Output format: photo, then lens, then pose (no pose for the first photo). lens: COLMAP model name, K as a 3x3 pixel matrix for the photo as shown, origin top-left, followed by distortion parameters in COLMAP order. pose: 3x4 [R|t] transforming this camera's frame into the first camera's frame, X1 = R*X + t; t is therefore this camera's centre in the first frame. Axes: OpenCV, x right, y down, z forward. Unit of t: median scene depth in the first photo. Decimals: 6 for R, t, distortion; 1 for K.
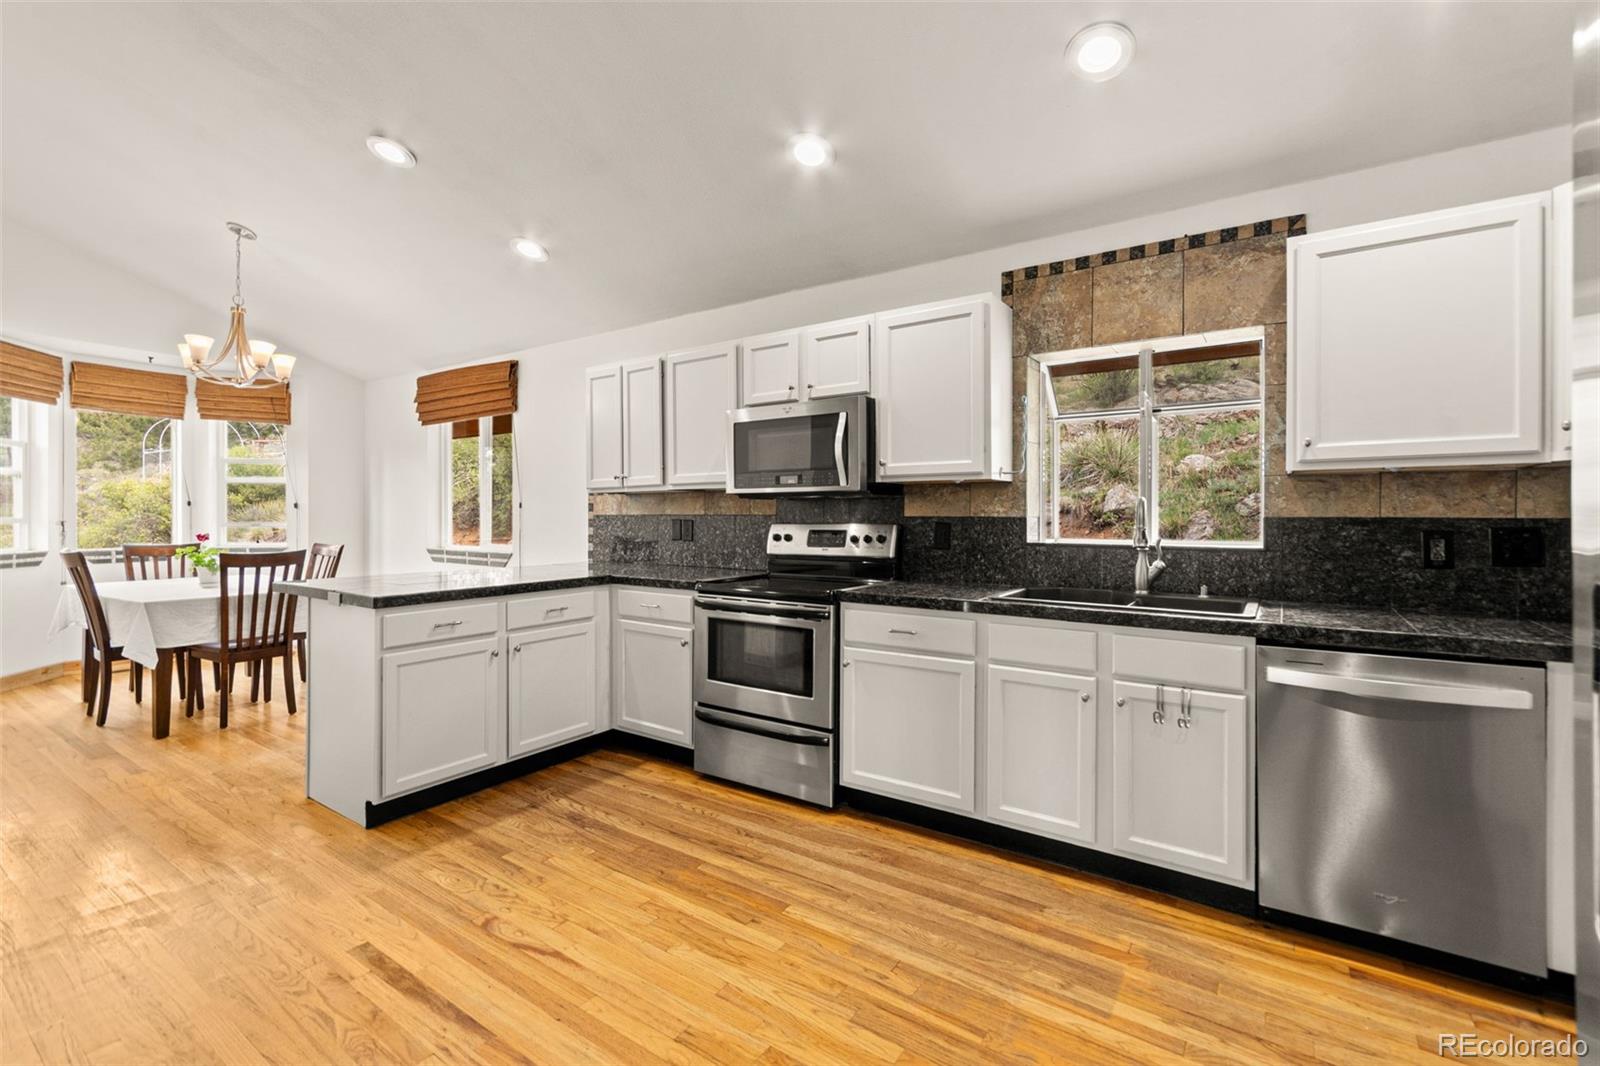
lens RADIAL K [[701.4, 0, 802.4], [0, 701.4, 522.4], [0, 0, 1]] dist [0.001620, 0.000438]
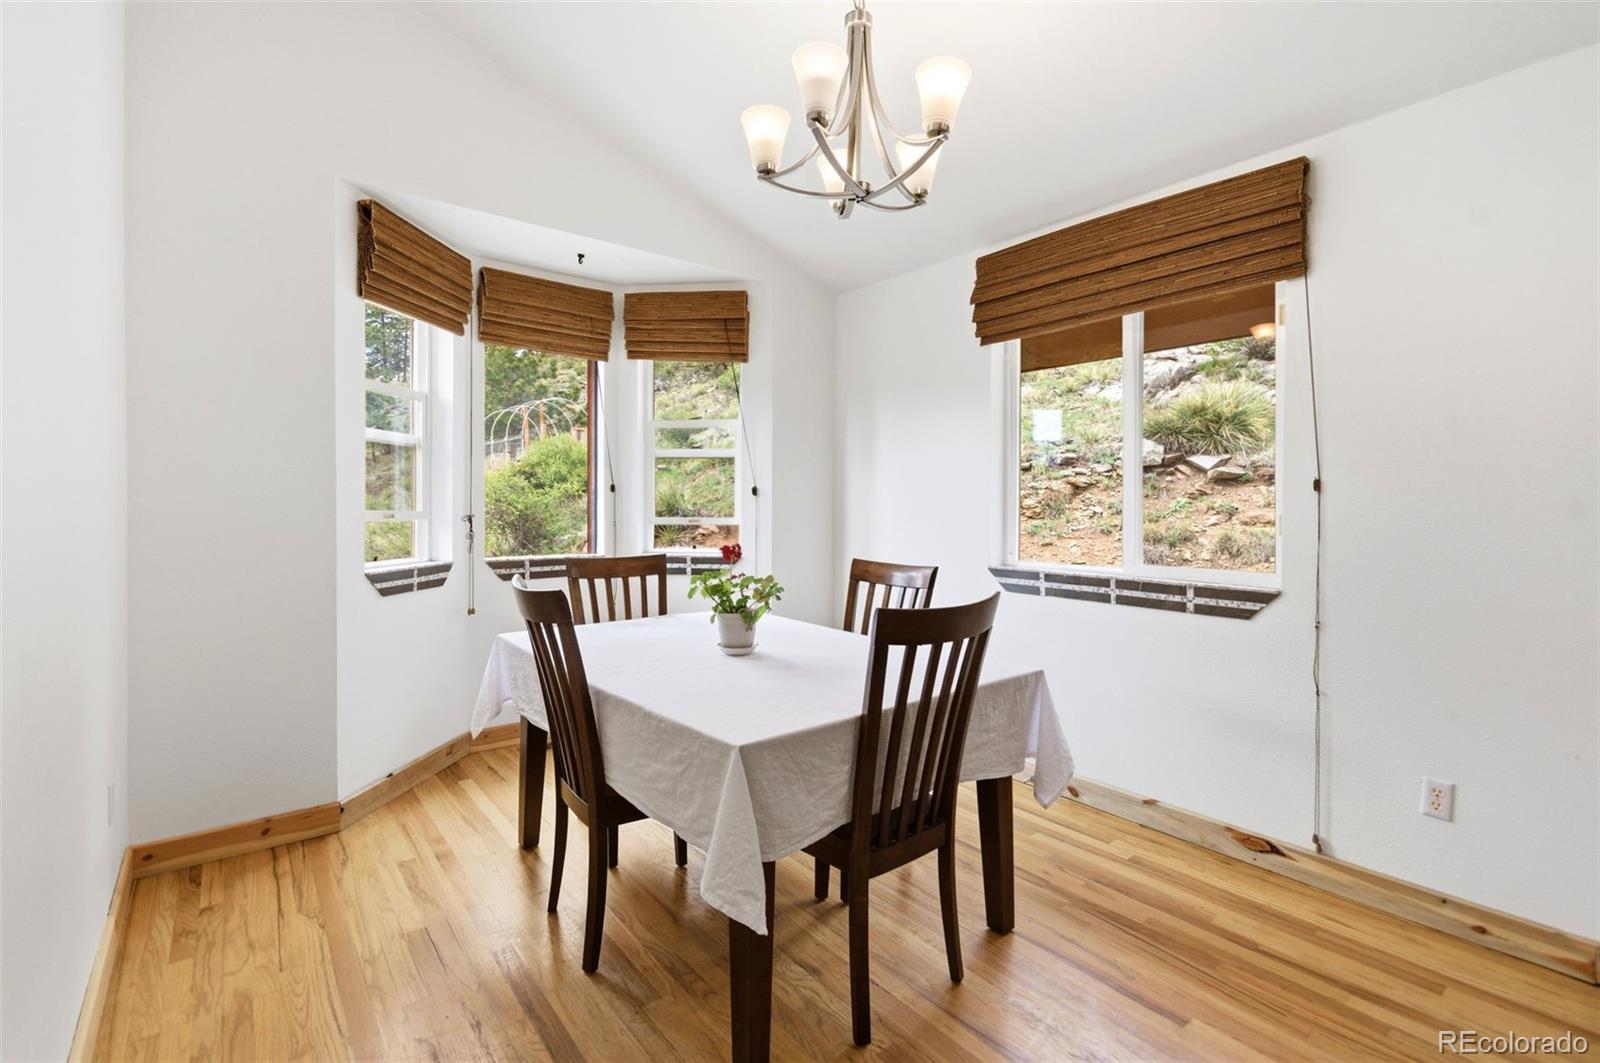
lens RADIAL K [[707.4, 0, 801.3], [0, 707.4, 513.3], [0, 0, 1]] dist [0.002778, -0.000166]
pose [[0.955788, 0.003302, -0.294036, -1.001246], [-0.003024, 0.999994, 0.001400, -0.009795], [0.294039, -0.000449, 0.955793, 0.822918]]
